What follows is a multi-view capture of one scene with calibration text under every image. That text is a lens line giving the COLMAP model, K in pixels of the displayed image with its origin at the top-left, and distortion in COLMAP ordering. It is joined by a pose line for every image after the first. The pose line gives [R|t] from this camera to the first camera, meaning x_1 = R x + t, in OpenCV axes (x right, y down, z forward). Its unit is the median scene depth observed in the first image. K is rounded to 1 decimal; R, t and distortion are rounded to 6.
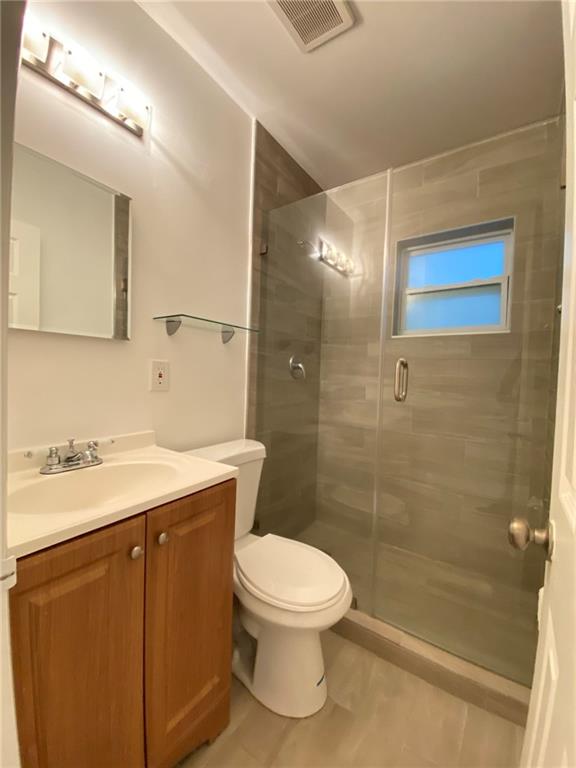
lens RADIAL K [[310.4, 0, 285.3], [0, 310.4, 385.2], [0, 0, 1]] dist [0.008501, -0.013991]
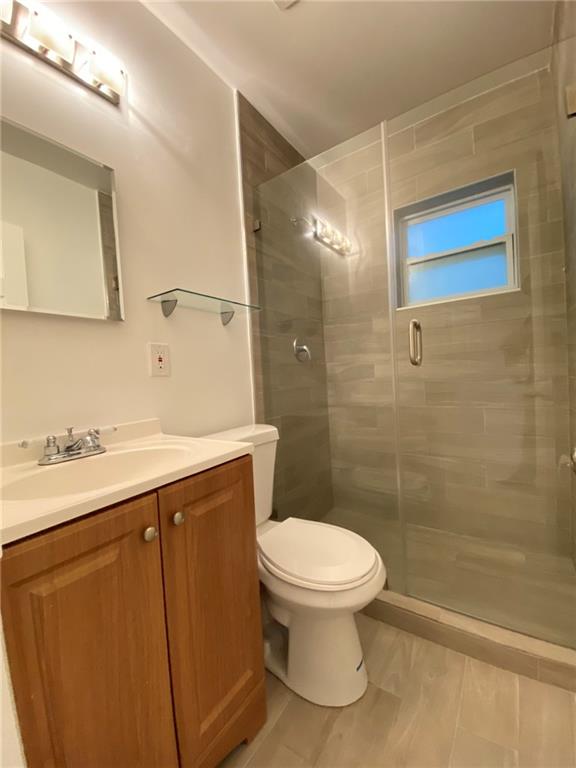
lens RADIAL K [[310.4, 0, 288.3], [0, 310.4, 385.9], [0, 0, 1]] dist [0.008501, -0.013991]
pose [[0.996103, -0.088134, 0.003387, -0.026636], [0.088130, 0.996108, 0.001321, 0.080920], [-0.003490, -0.001017, 0.999993, 0.057703]]
